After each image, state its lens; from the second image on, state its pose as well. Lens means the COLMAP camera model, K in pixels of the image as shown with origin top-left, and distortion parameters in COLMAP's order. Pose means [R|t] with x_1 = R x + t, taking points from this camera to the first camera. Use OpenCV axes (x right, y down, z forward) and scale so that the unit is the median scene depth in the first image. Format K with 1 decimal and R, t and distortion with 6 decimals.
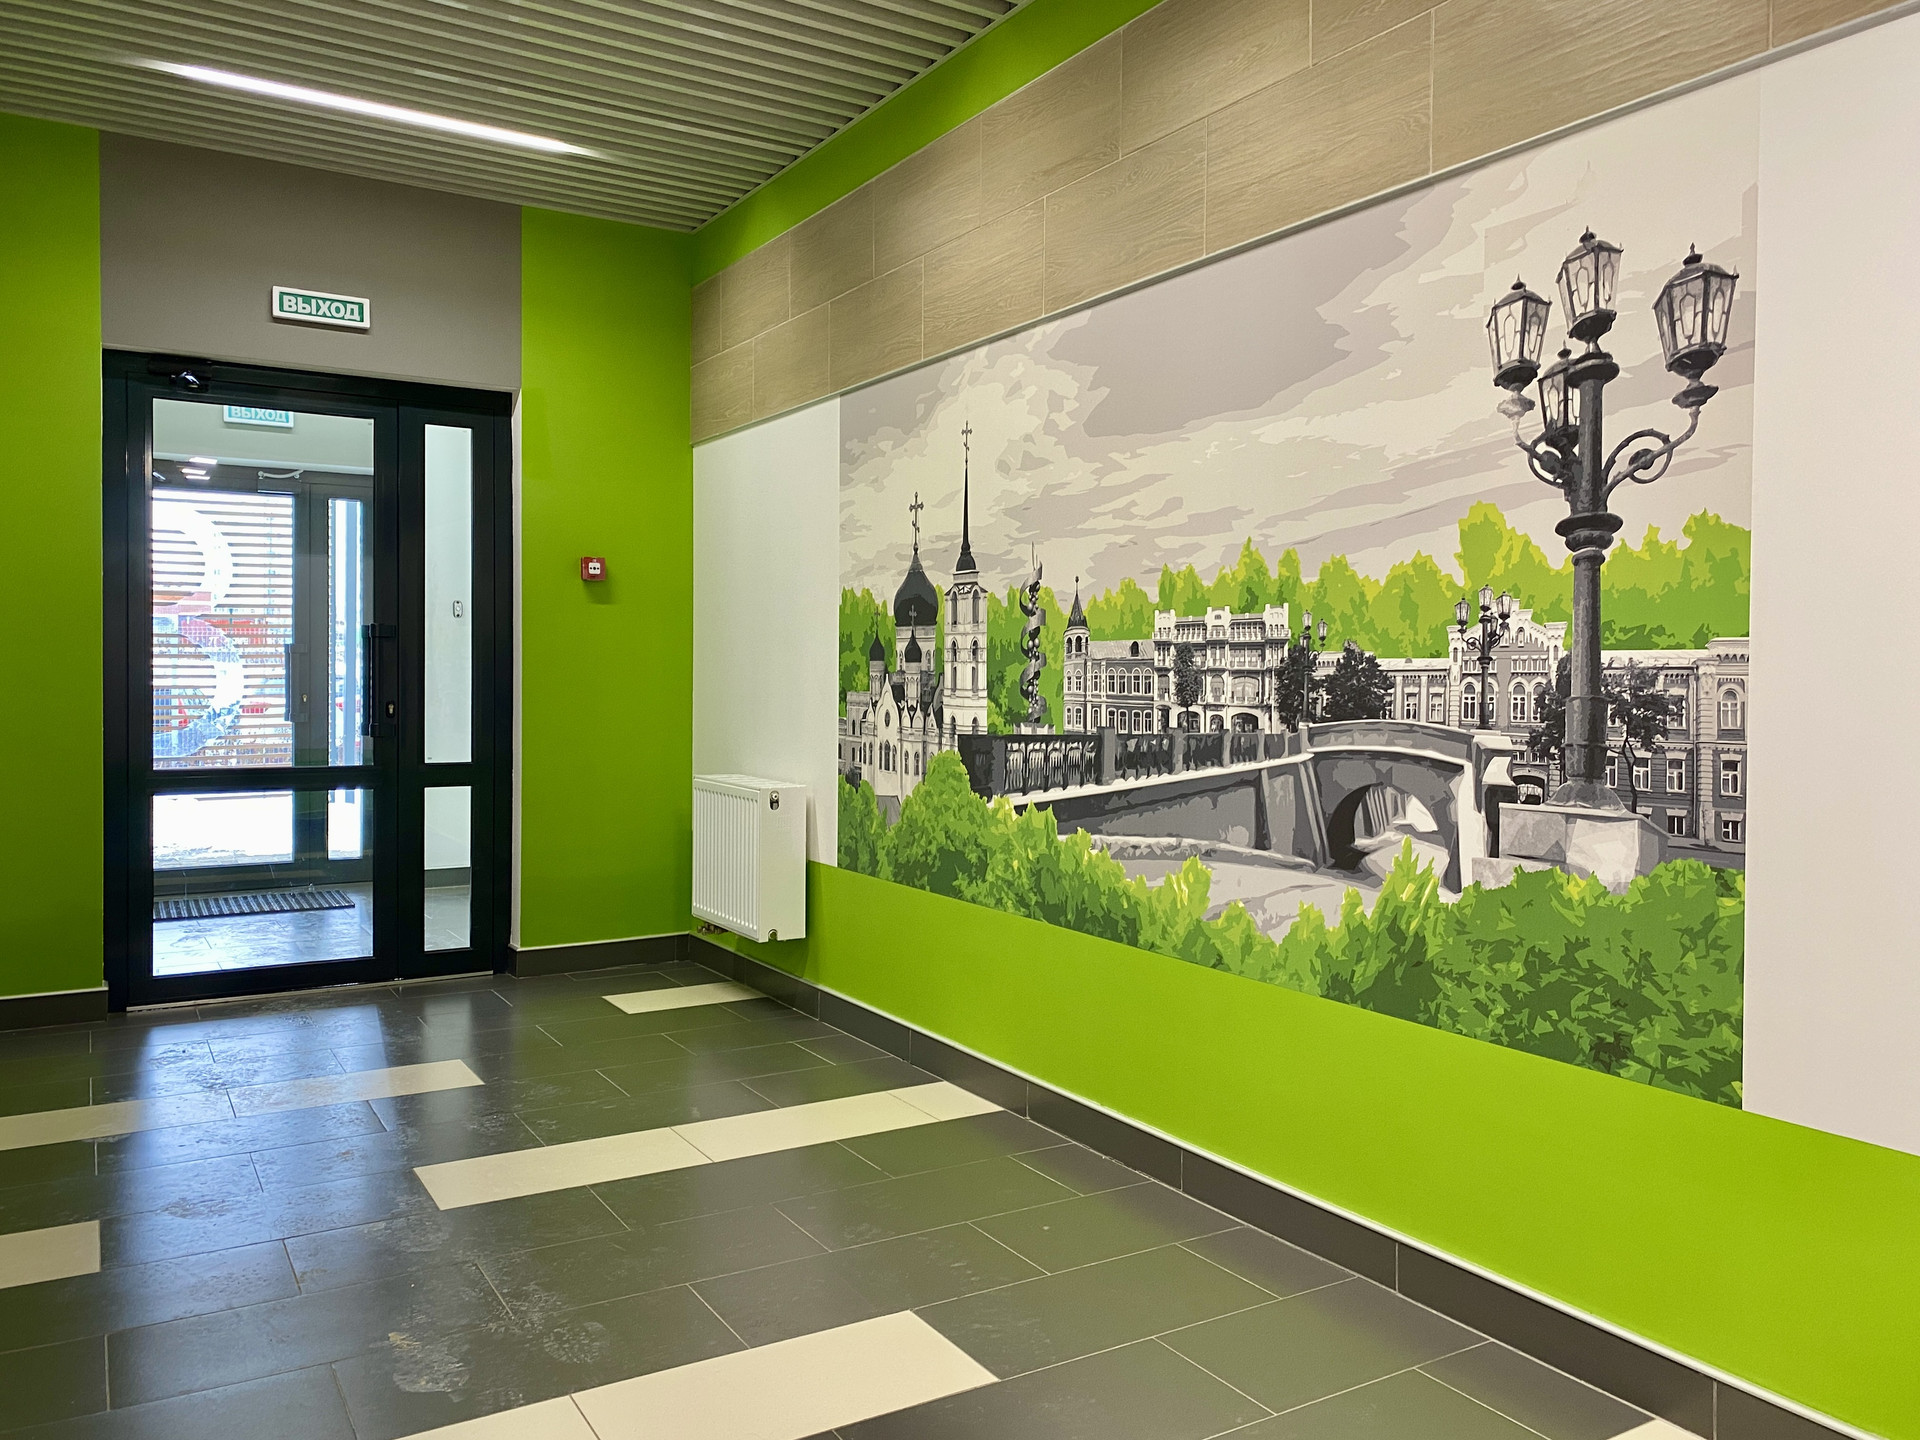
lens RADIAL K [[1452.2, 0, 966.8], [0, 1452.2, 714.1], [0, 0, 1]] dist [0.002434, -0.018338]
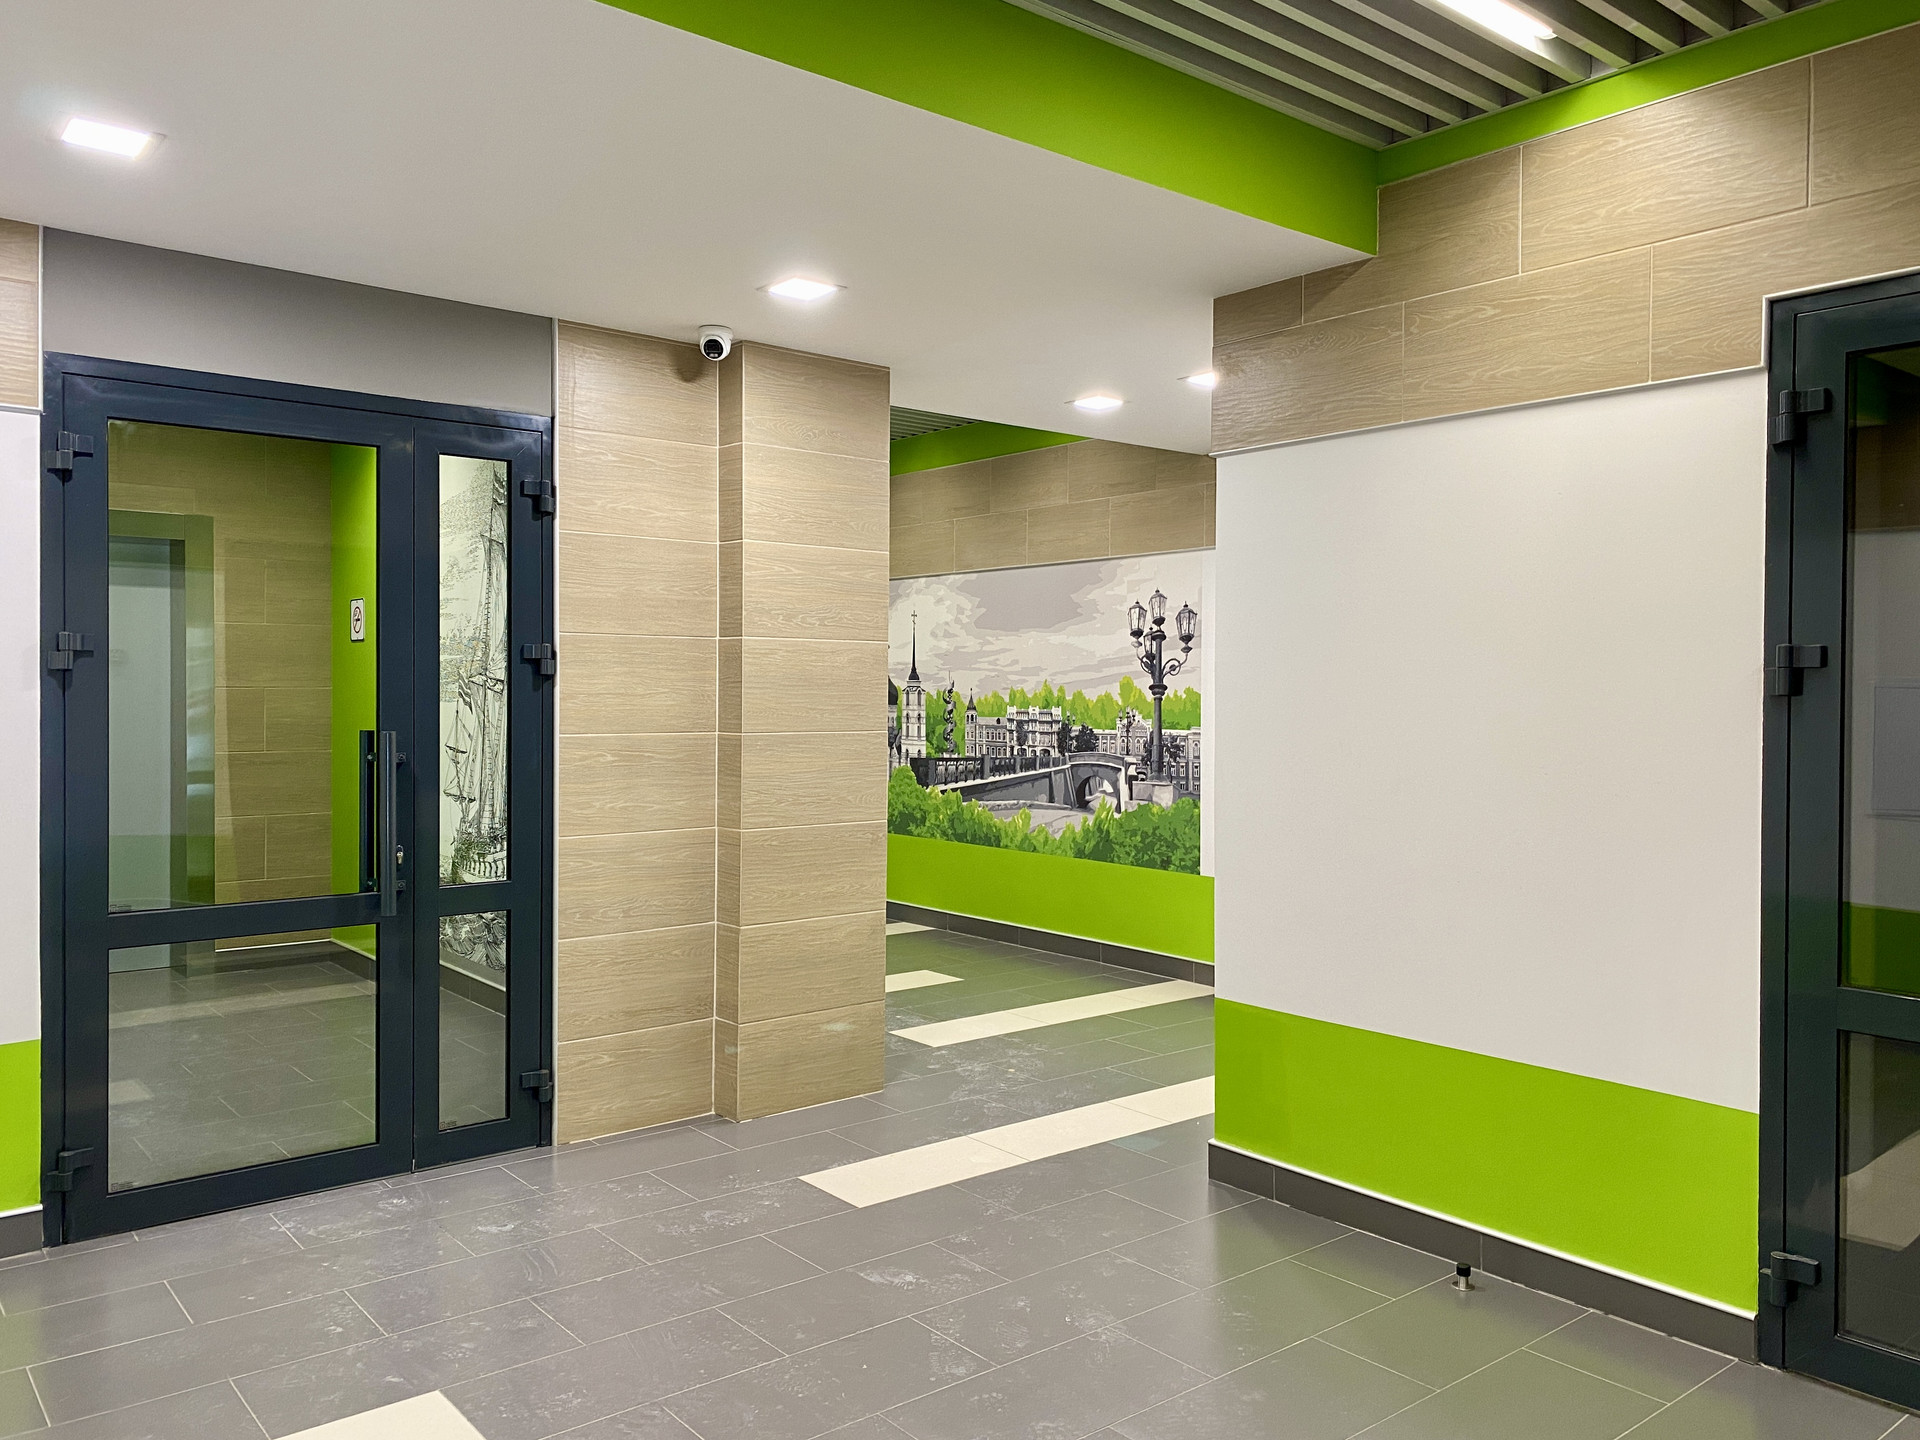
lens RADIAL K [[1452.2, 0, 956.4], [0, 1452.2, 717.7], [0, 0, 1]] dist [0.002434, -0.018338]
pose [[0.990849, -0.003263, 0.134934, -0.331526], [0.004538, 0.999948, -0.009140, -0.036184], [-0.134897, 0.009669, 0.990812, -1.631187]]
